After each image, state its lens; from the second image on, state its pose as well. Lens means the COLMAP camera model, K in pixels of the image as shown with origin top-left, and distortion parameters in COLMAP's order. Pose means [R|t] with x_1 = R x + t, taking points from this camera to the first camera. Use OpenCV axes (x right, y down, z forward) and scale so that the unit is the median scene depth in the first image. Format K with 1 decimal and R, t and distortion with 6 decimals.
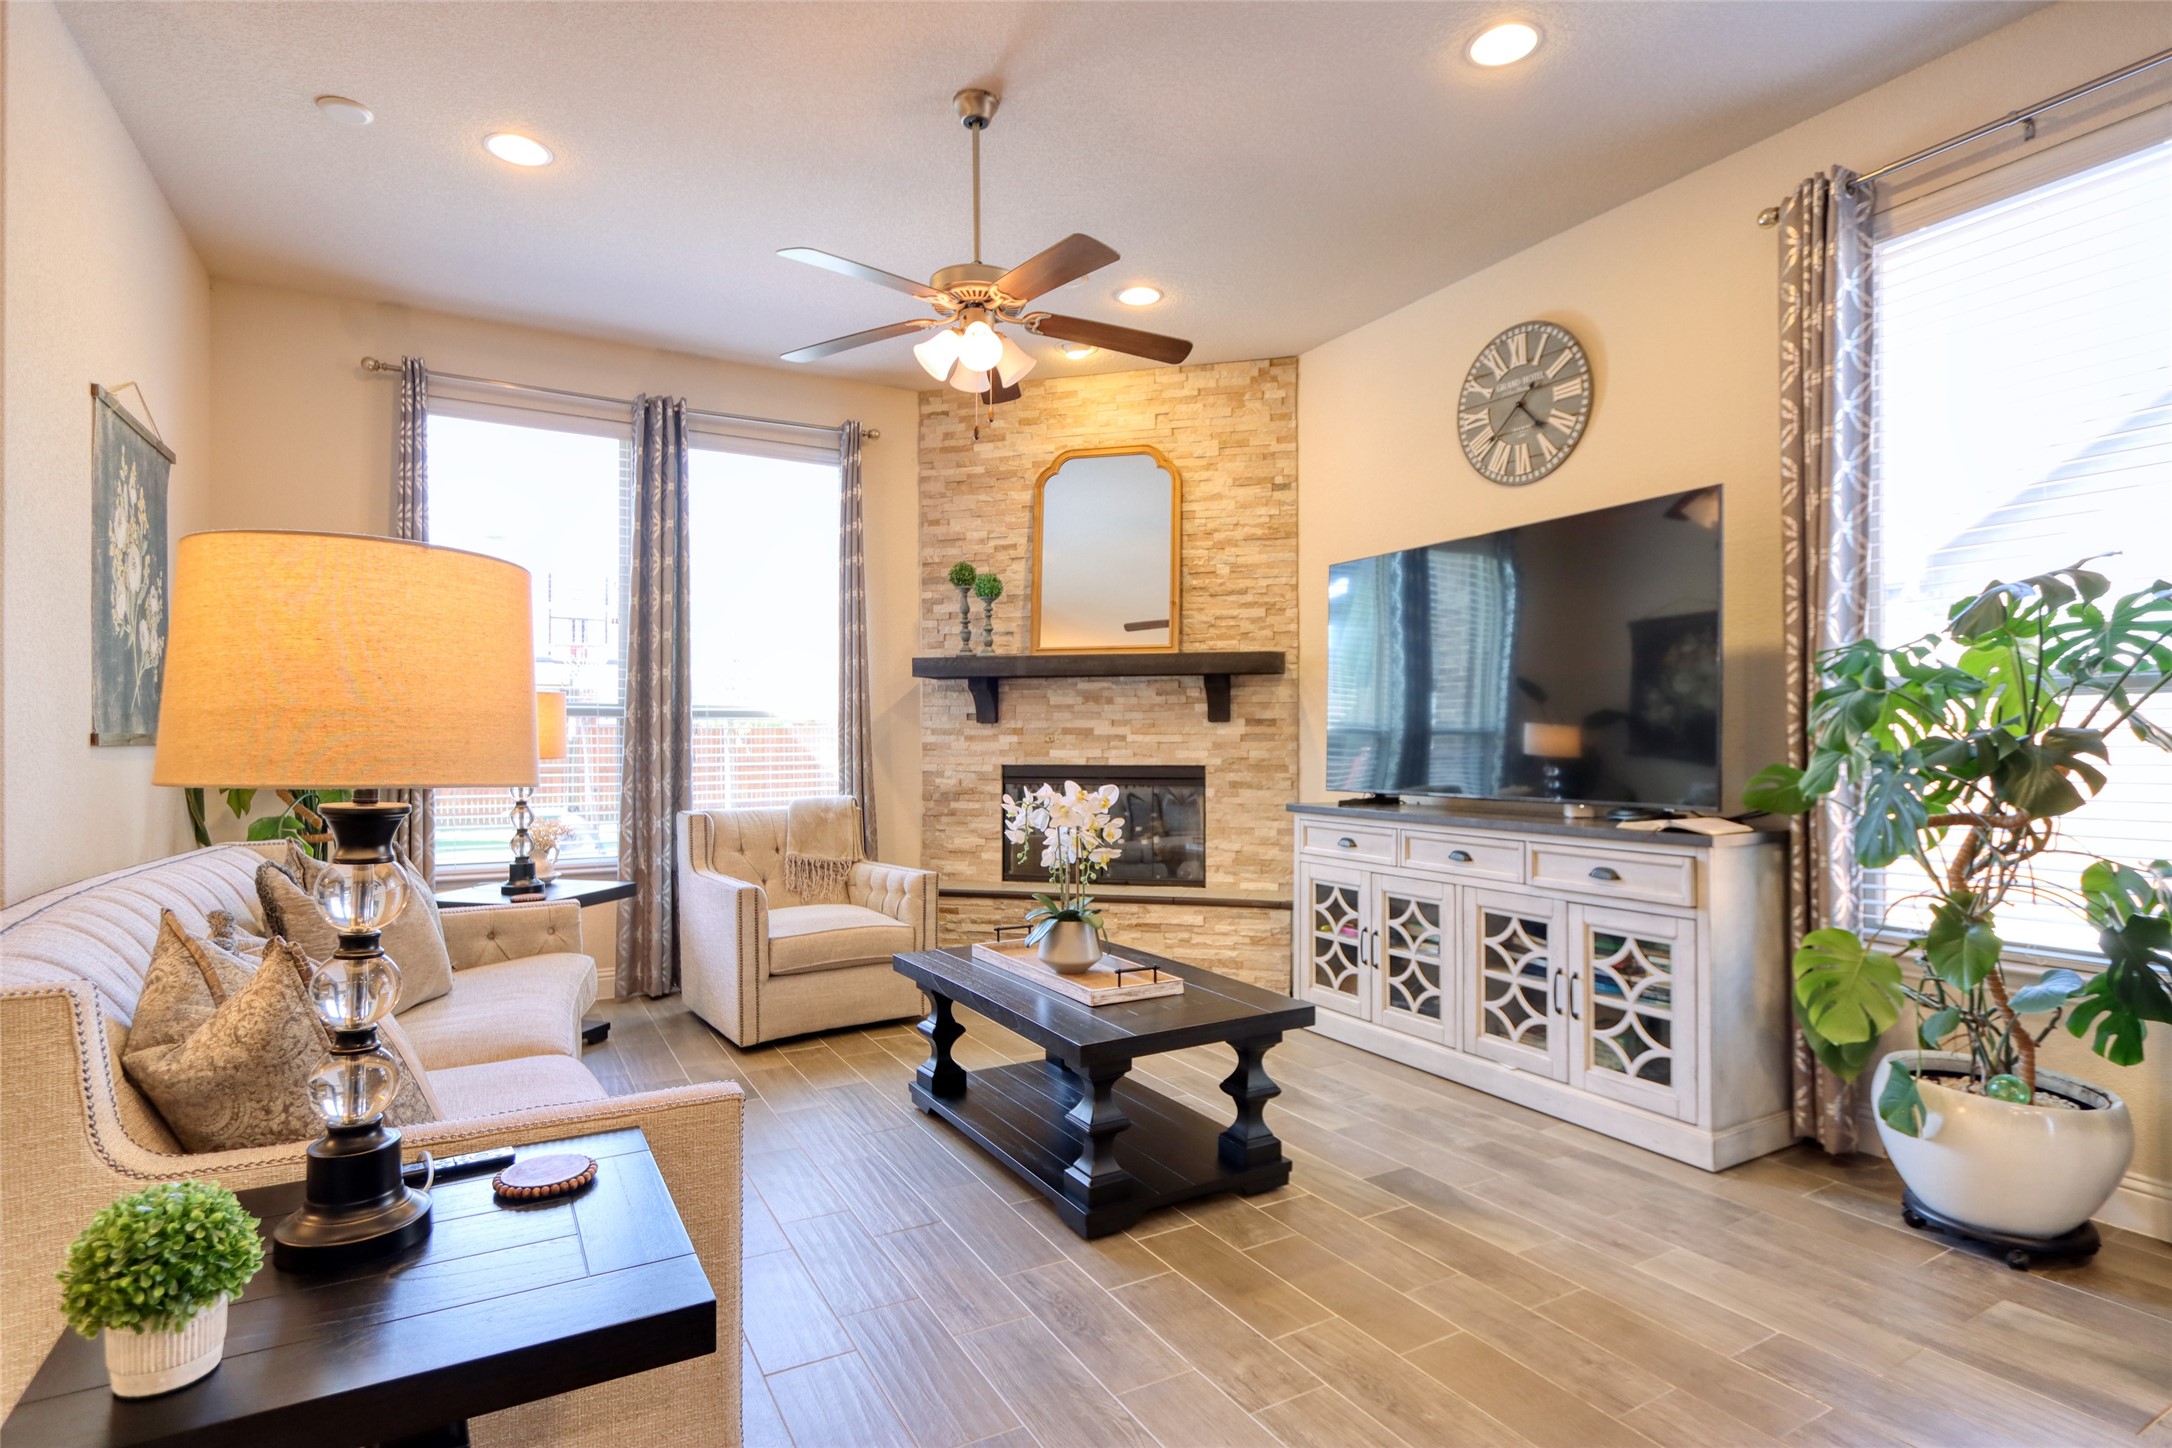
lens RADIAL K [[1080.5, 0, 1092.2], [0, 1080.5, 741.9], [0, 0, 1]] dist [-0.019276, 0.004520]
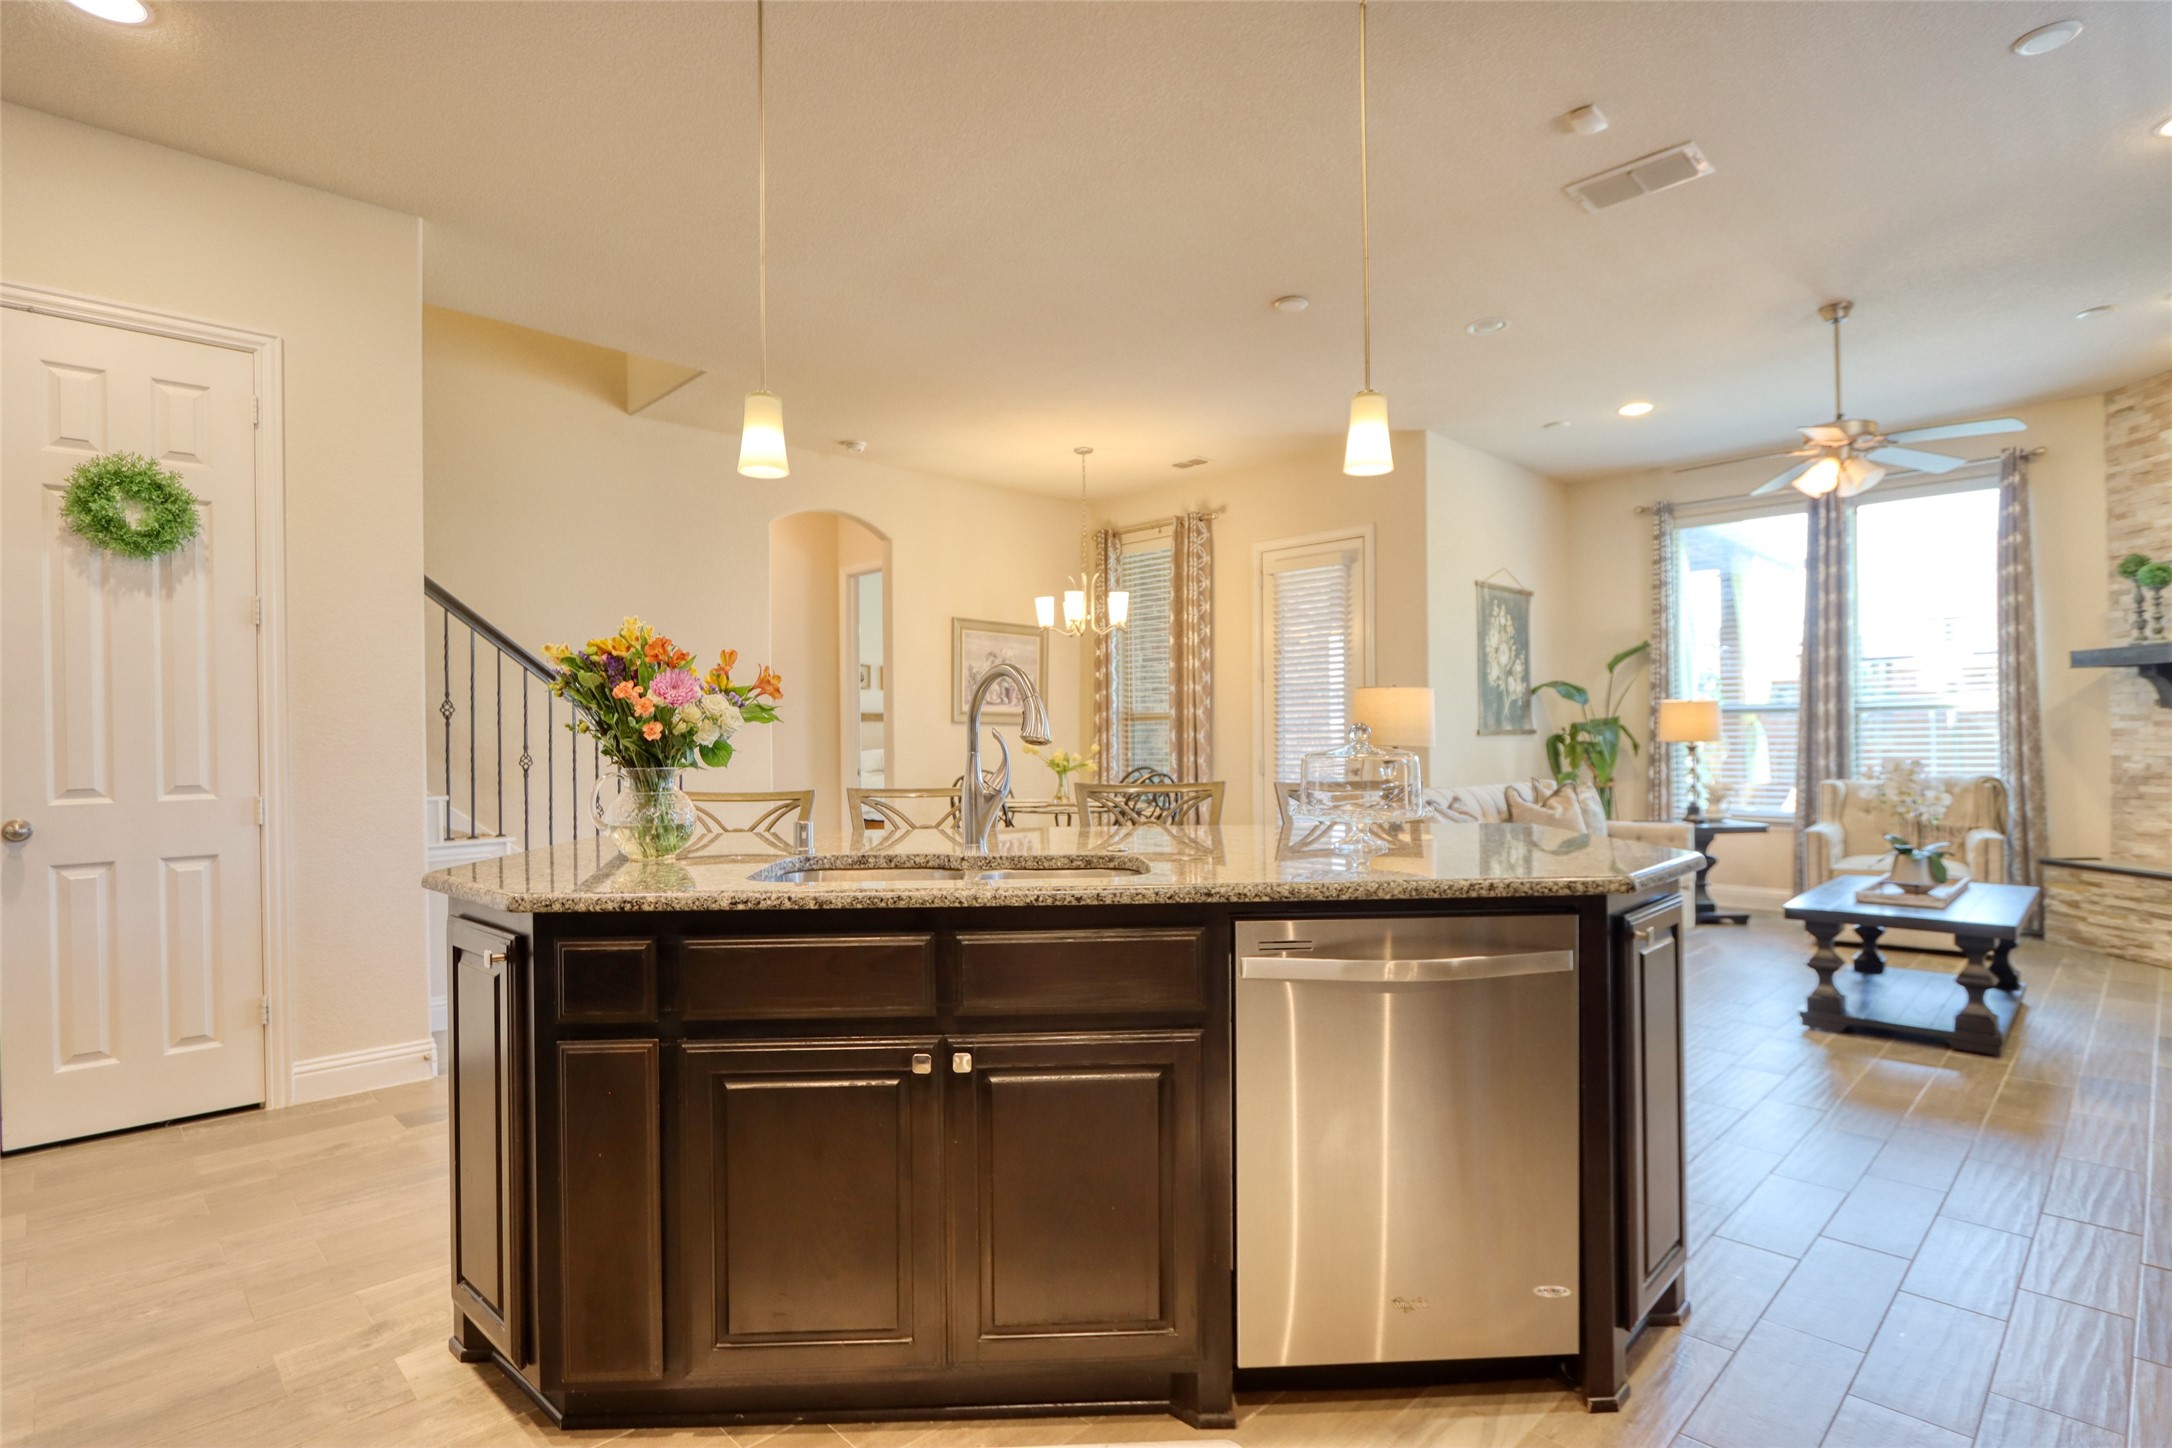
lens RADIAL K [[1080.5, 0, 1092.2], [0, 1080.5, 741.9], [0, 0, 1]] dist [-0.019276, 0.004520]
pose [[0.258176, 0.001580, -0.966097, 0.636961], [0.009659, 0.999944, 0.004216, -0.000126], [0.966050, -0.010421, 0.258146, -0.241114]]
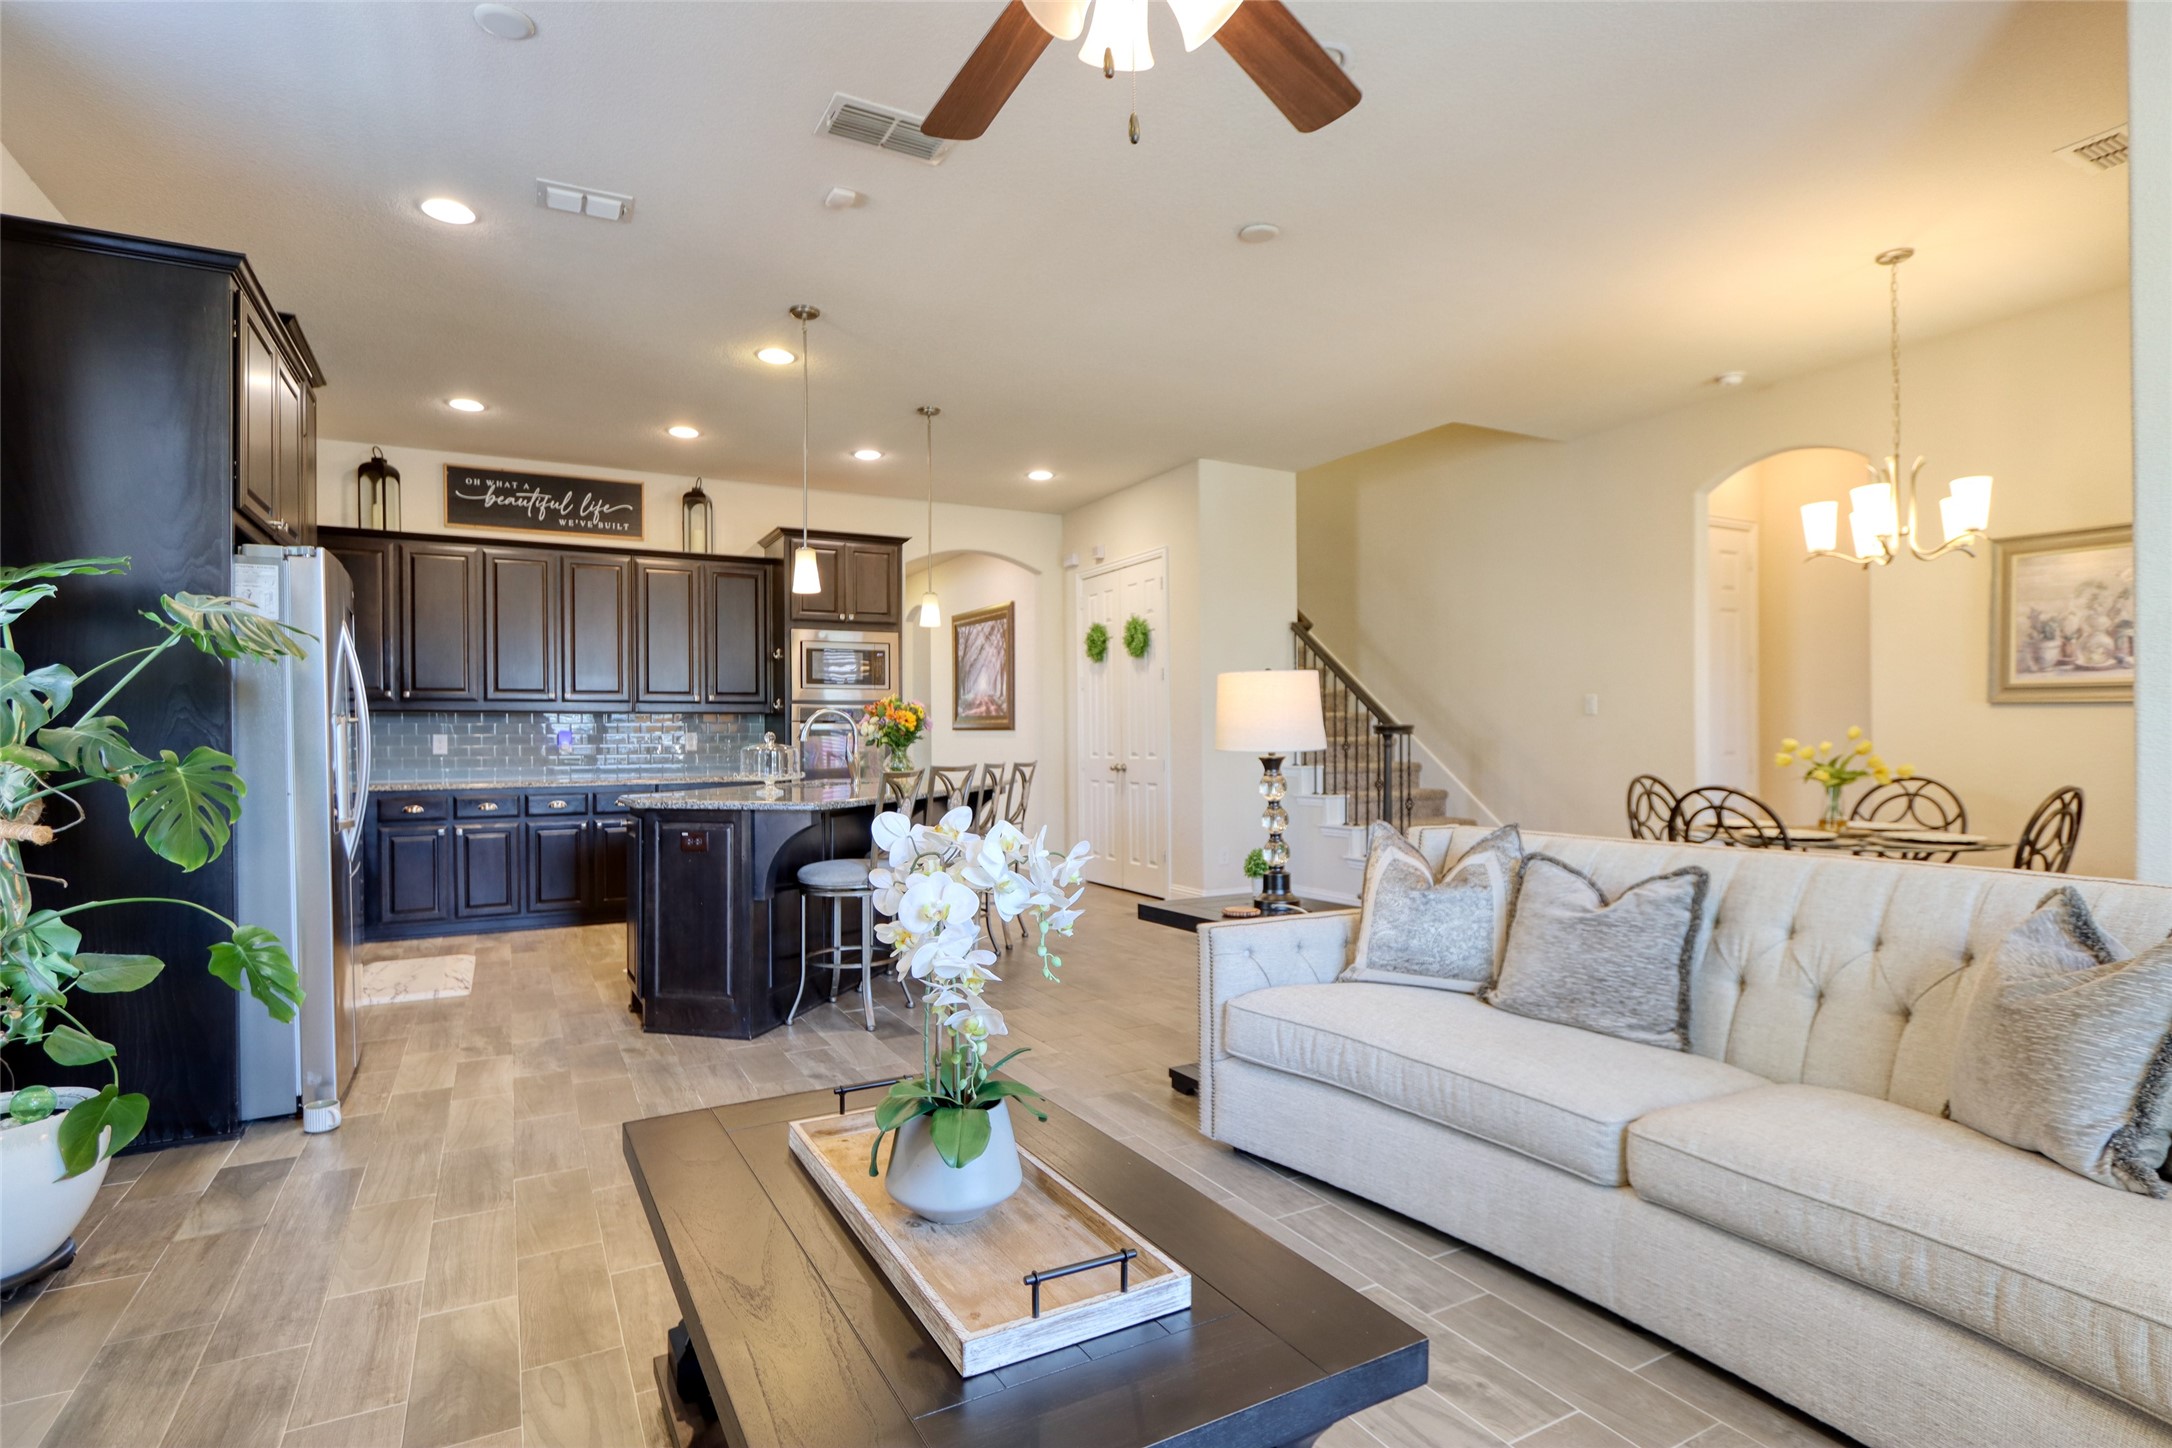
lens RADIAL K [[1080.5, 0, 1092.2], [0, 1080.5, 741.9], [0, 0, 1]] dist [-0.019276, 0.004520]
pose [[-0.999849, 0.007467, 0.015722, -0.054956], [0.007536, 0.999962, 0.004320, 0.001119], [-0.015689, 0.004438, -0.999867, 0.893643]]
